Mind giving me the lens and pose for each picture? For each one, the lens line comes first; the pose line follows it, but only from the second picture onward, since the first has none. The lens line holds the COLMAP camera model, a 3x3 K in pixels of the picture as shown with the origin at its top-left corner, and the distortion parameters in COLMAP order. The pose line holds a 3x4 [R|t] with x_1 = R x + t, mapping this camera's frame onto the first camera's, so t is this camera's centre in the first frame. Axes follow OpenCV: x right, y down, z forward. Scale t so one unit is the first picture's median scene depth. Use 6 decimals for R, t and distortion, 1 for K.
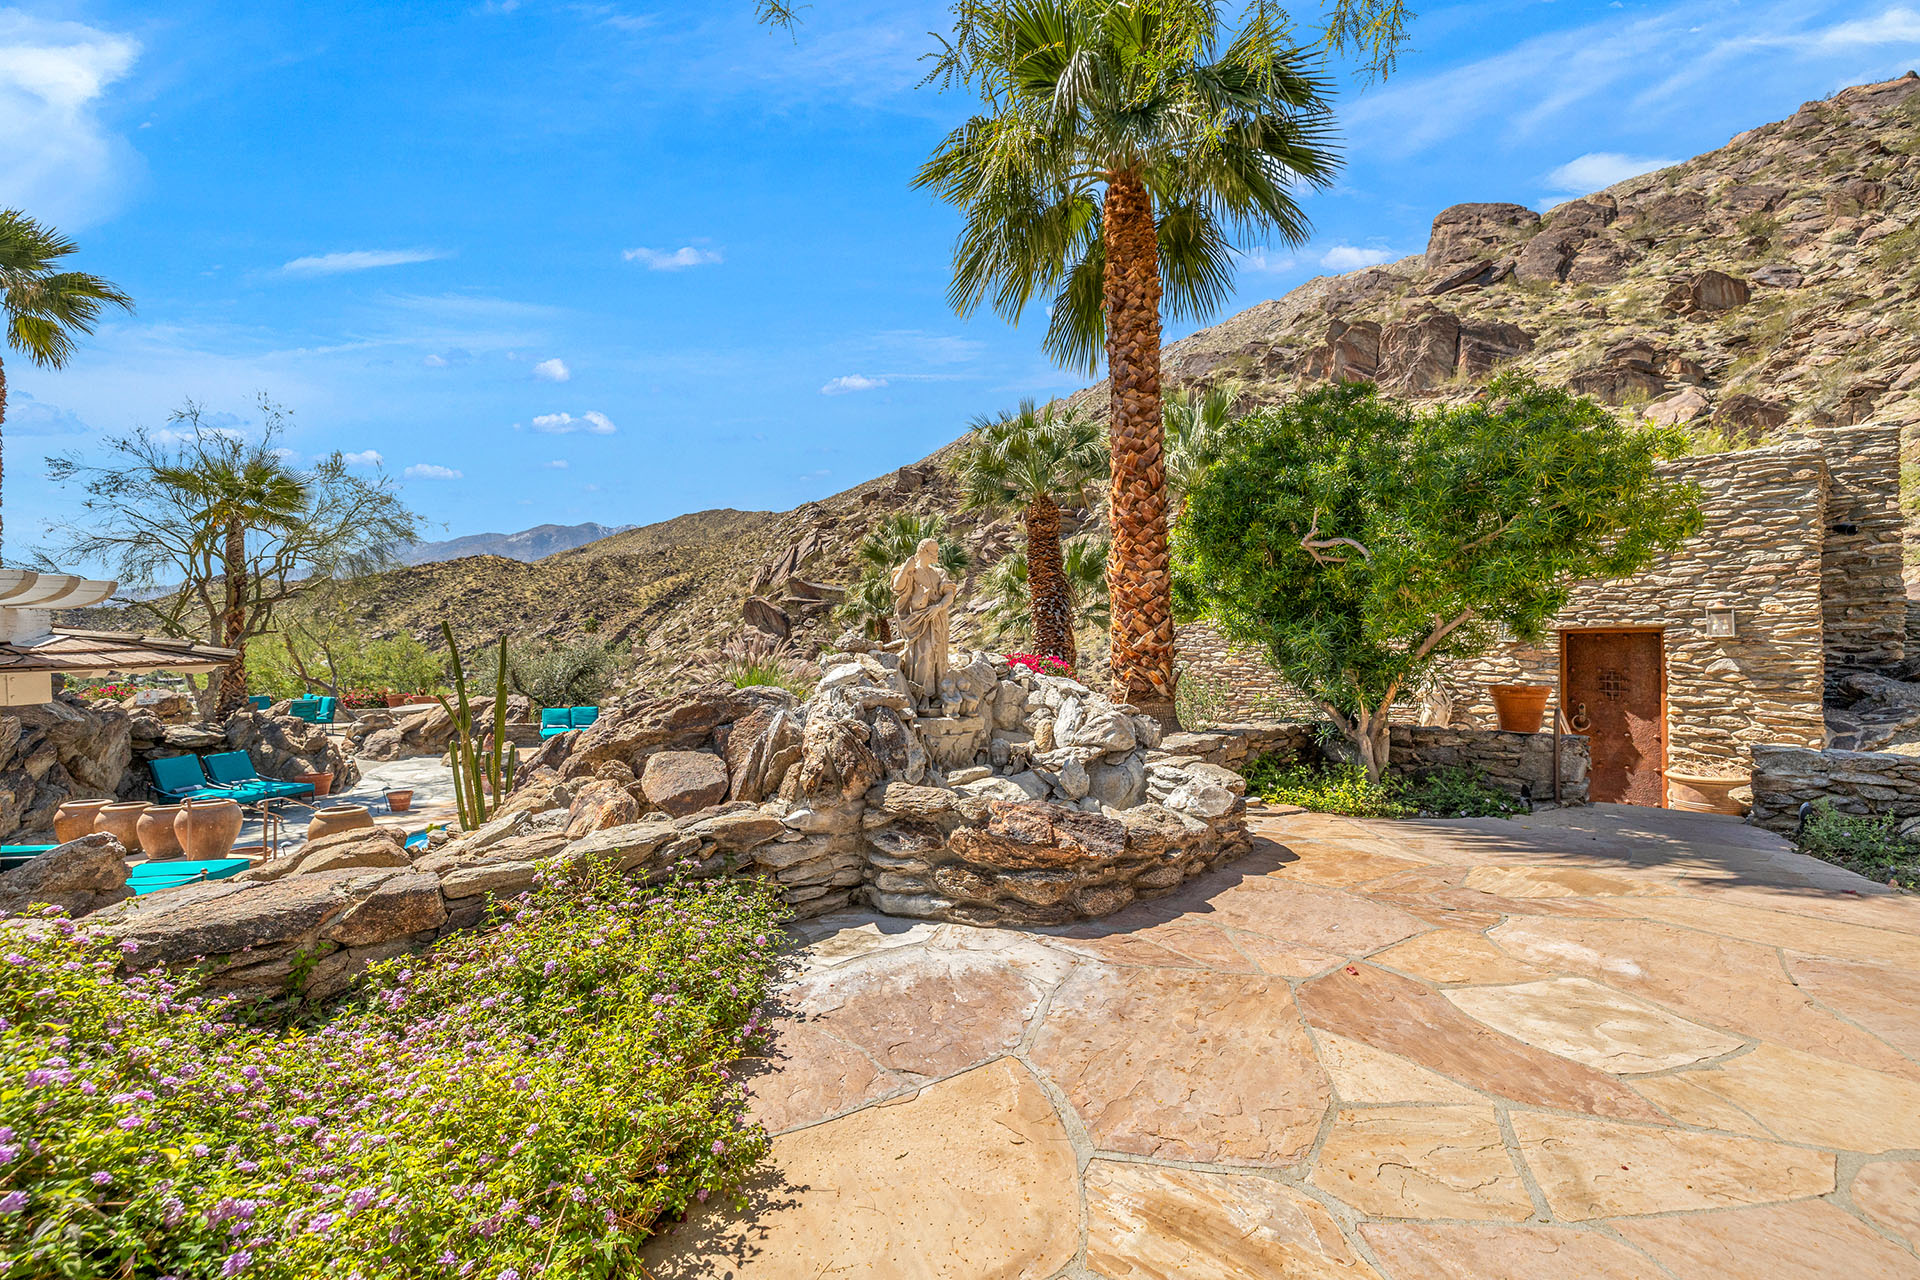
lens RADIAL K [[799.9, 0, 951.0], [0, 799.9, 634.3], [0, 0, 1]] dist [0.001152, -0.000117]
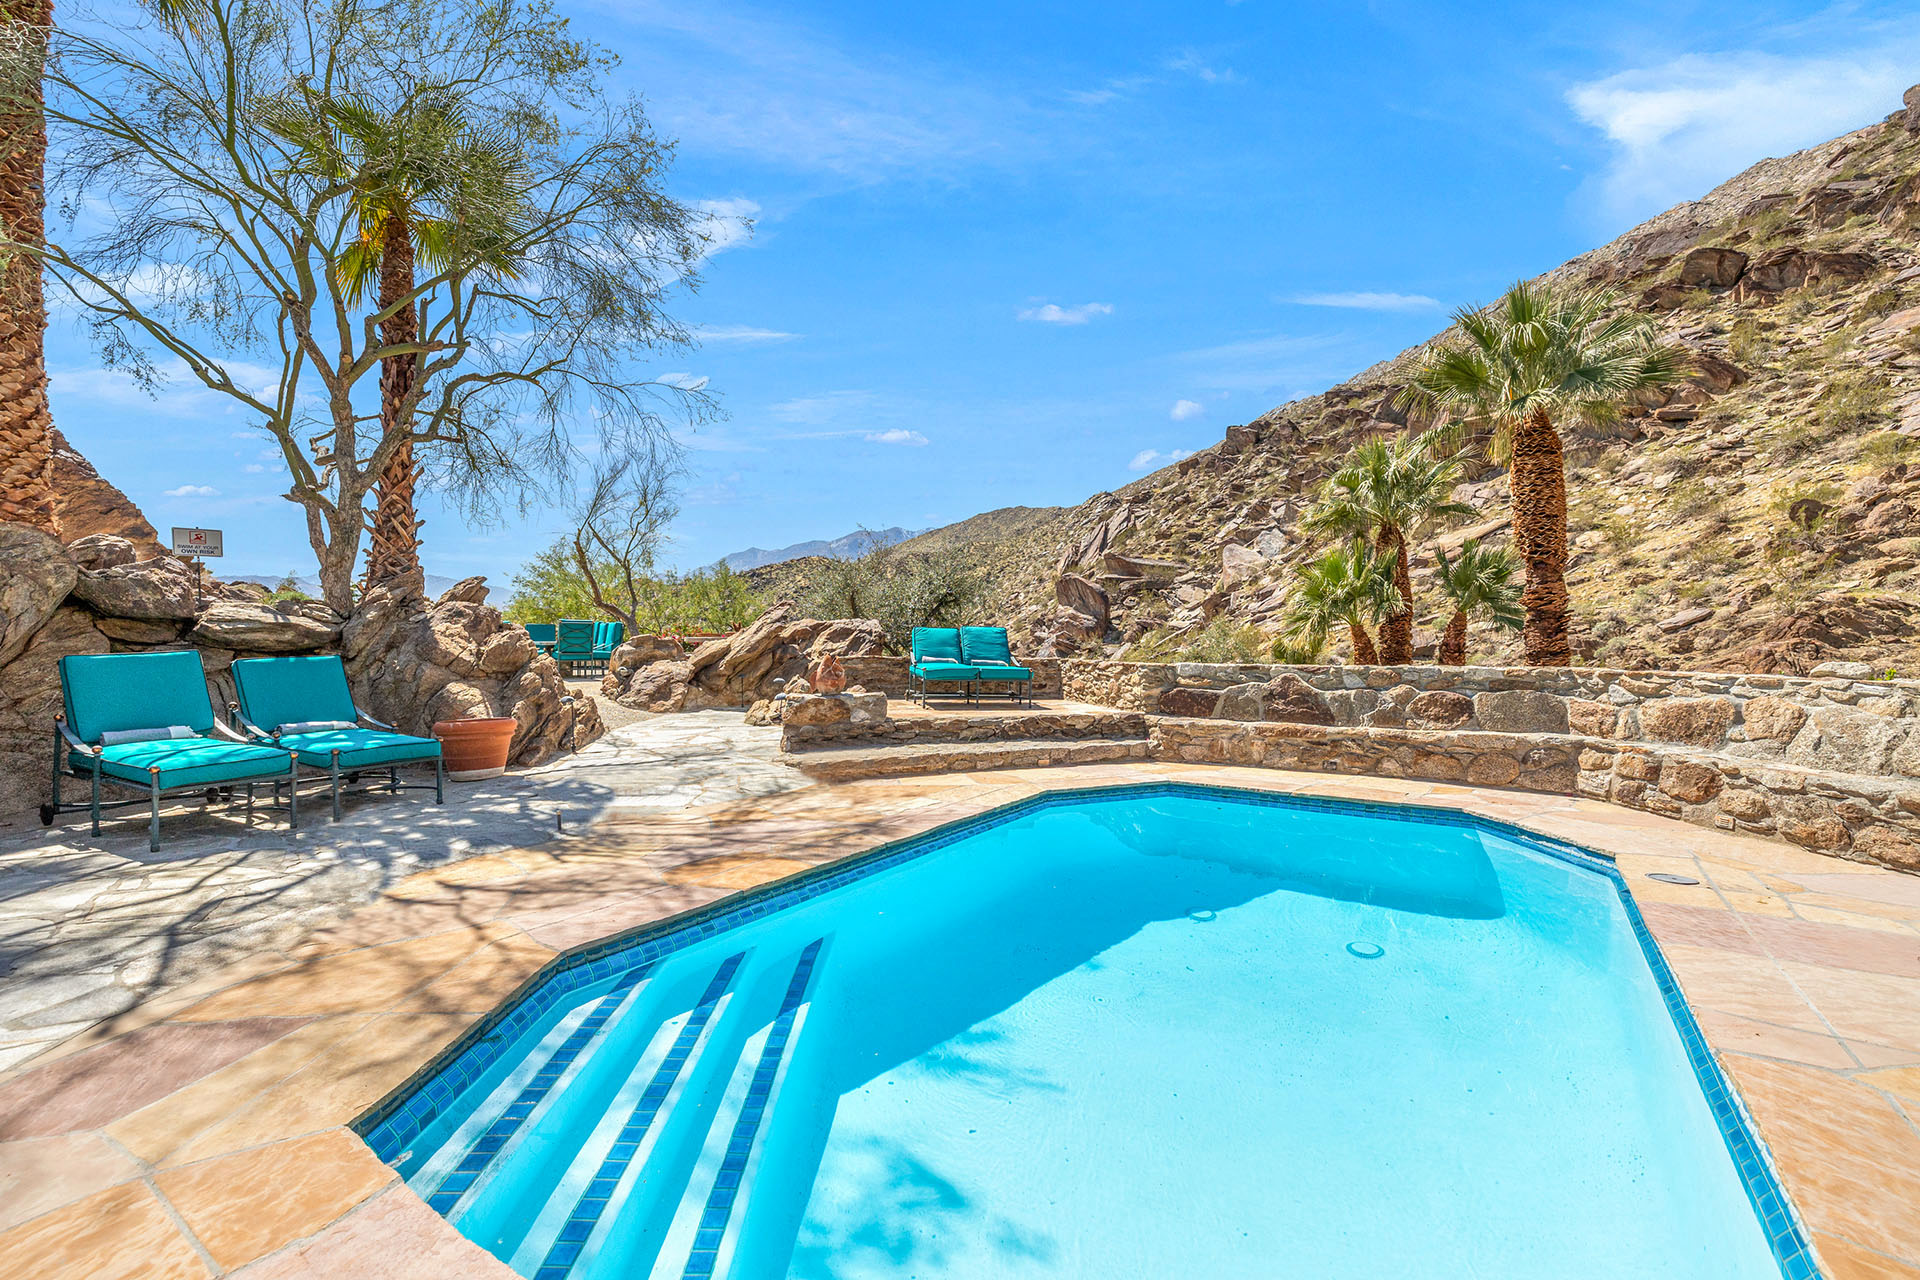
lens RADIAL K [[799.9, 0, 956.5], [0, 799.9, 642.3], [0, 0, 1]] dist [0.001152, -0.000117]
pose [[0.939929, 0.004993, -0.341334, -0.050504], [0.000468, 0.999873, 0.015914, 0.015820], [0.341370, -0.015118, 0.939807, 0.085505]]
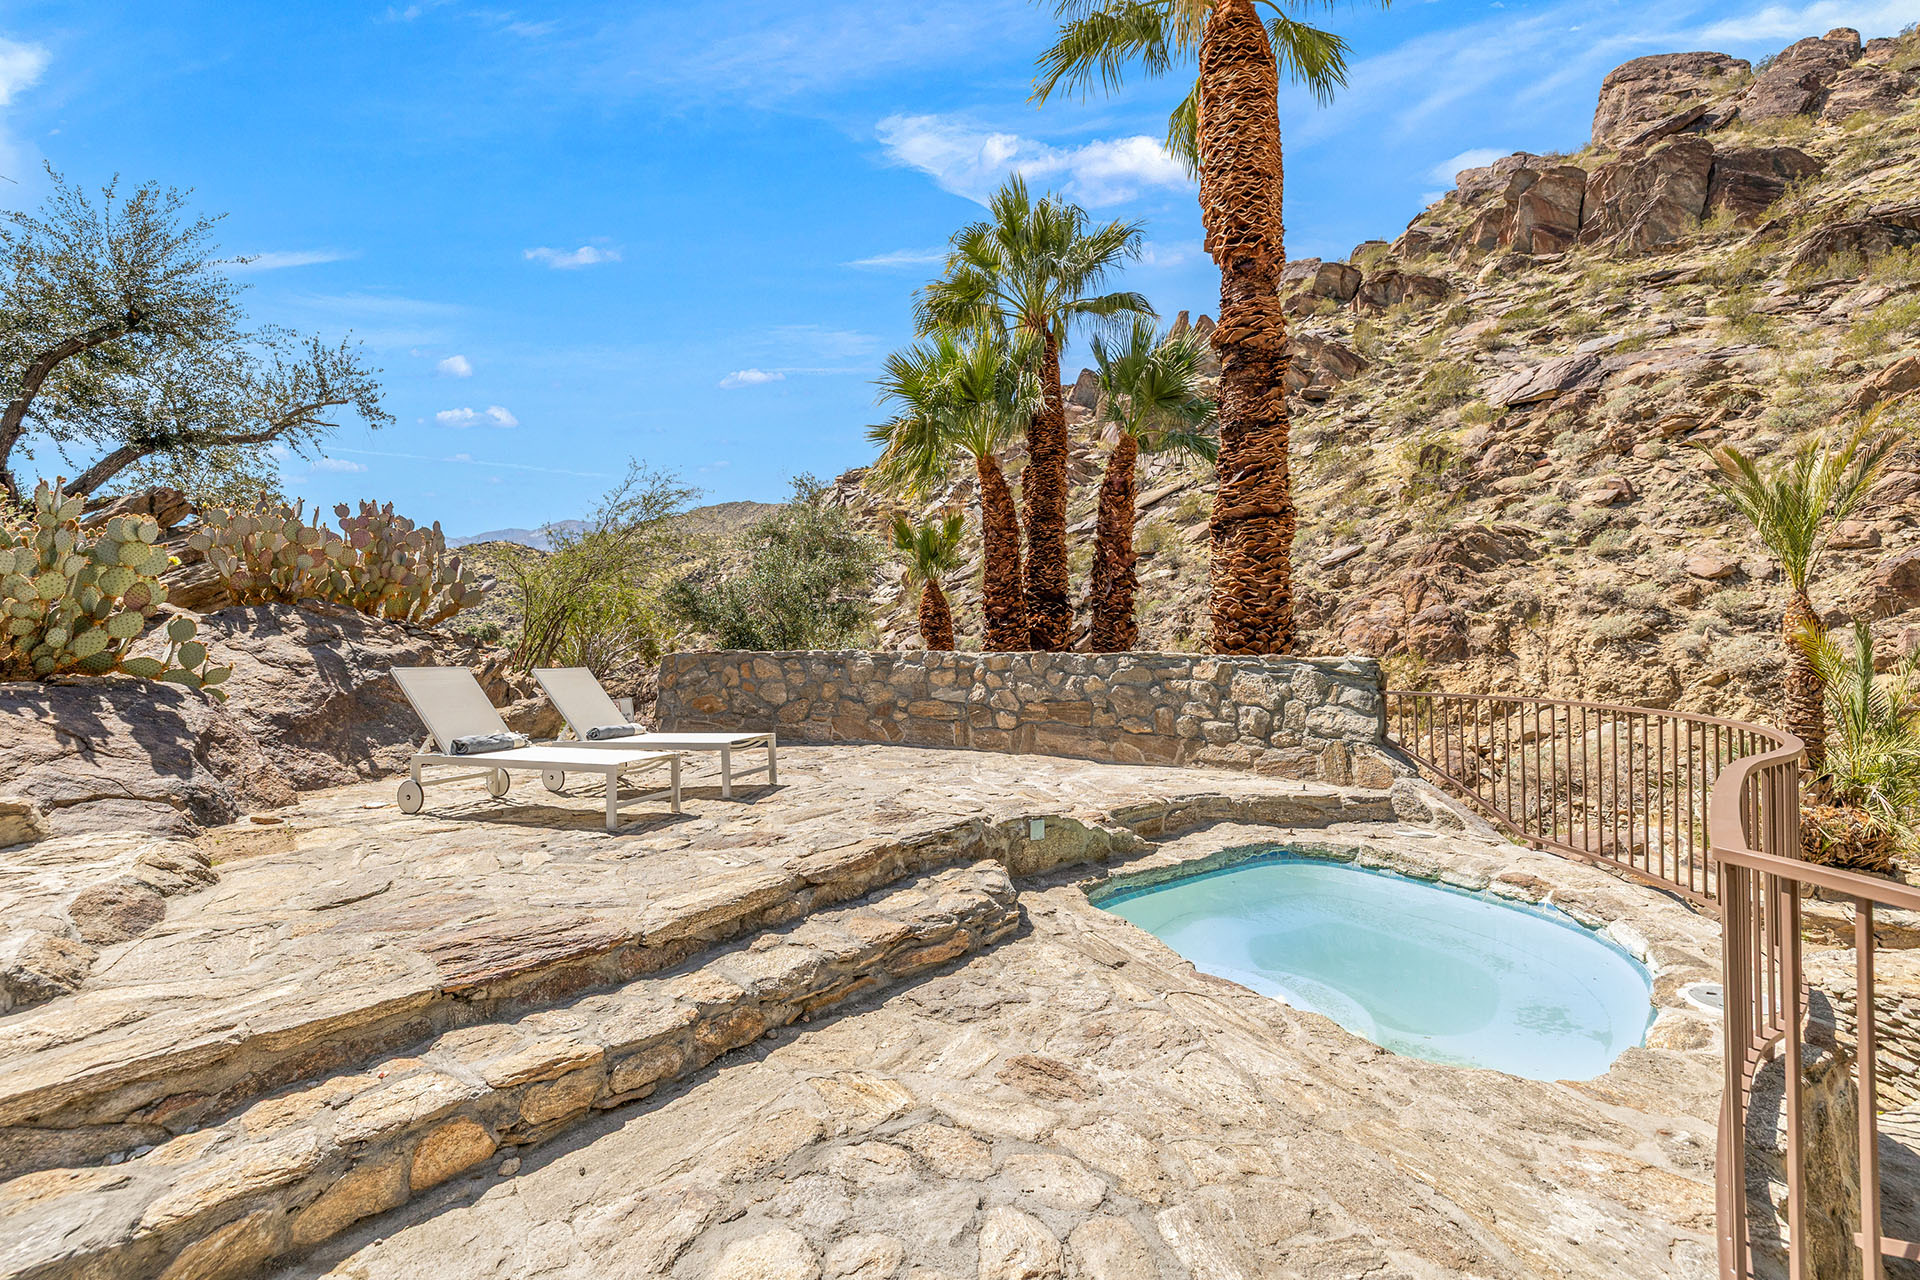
lens RADIAL K [[799.9, 0, 955.4], [0, 799.9, 645.4], [0, 0, 1]] dist [0.001152, -0.000117]
pose [[0.999841, 0.003853, -0.017412, -0.032188], [-0.003519, 0.999810, 0.019156, 0.036480], [0.017482, -0.019092, 0.999665, 0.160017]]
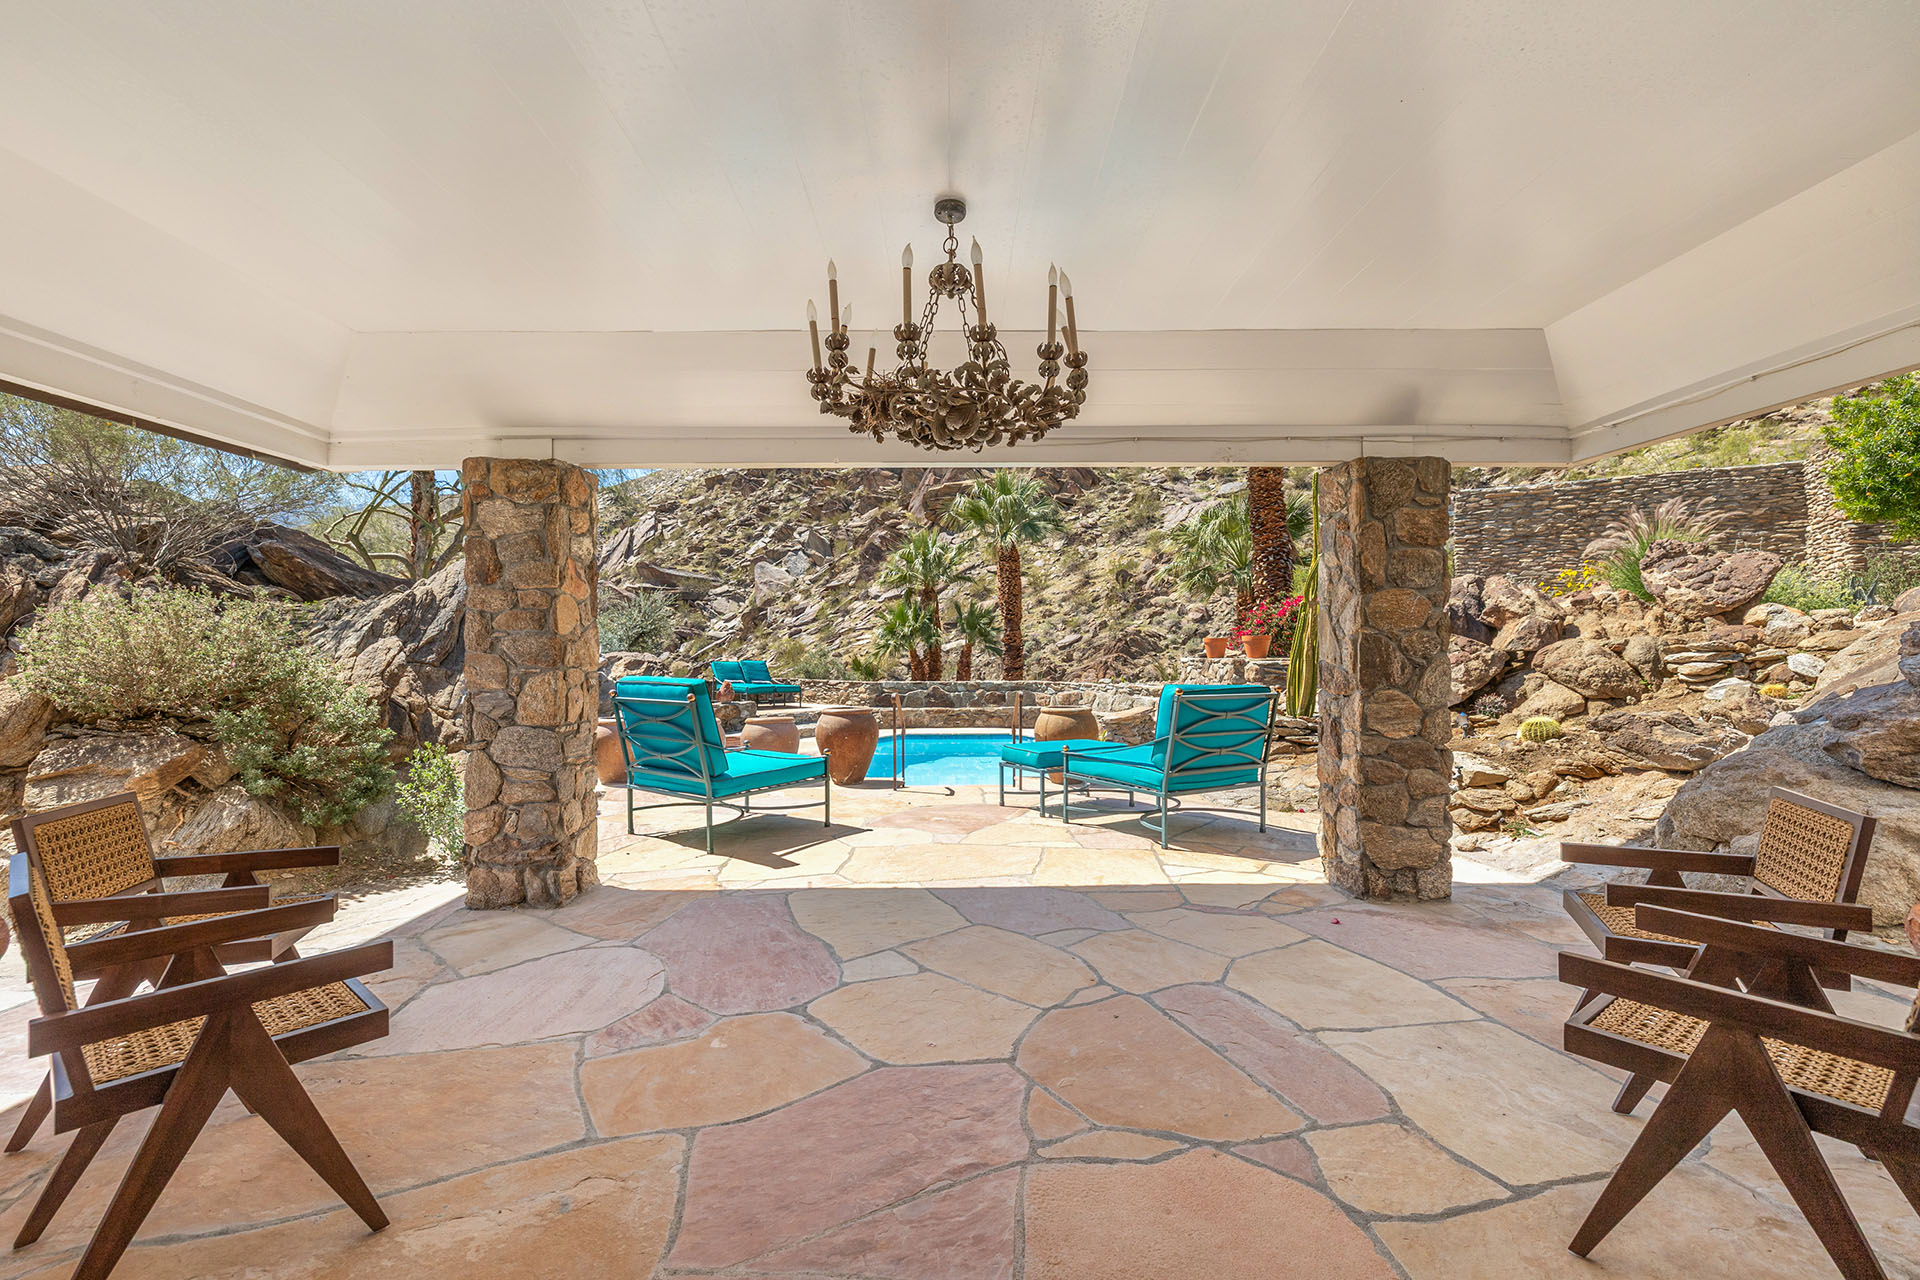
lens RADIAL K [[799.9, 0, 966.9], [0, 799.9, 655.9], [0, 0, 1]] dist [0.001152, -0.000117]
pose [[0.965664, 0.002376, 0.259782, -0.076926], [-0.008804, 0.999683, 0.023581, 0.011019], [-0.259644, -0.025059, 0.965379, 0.020916]]
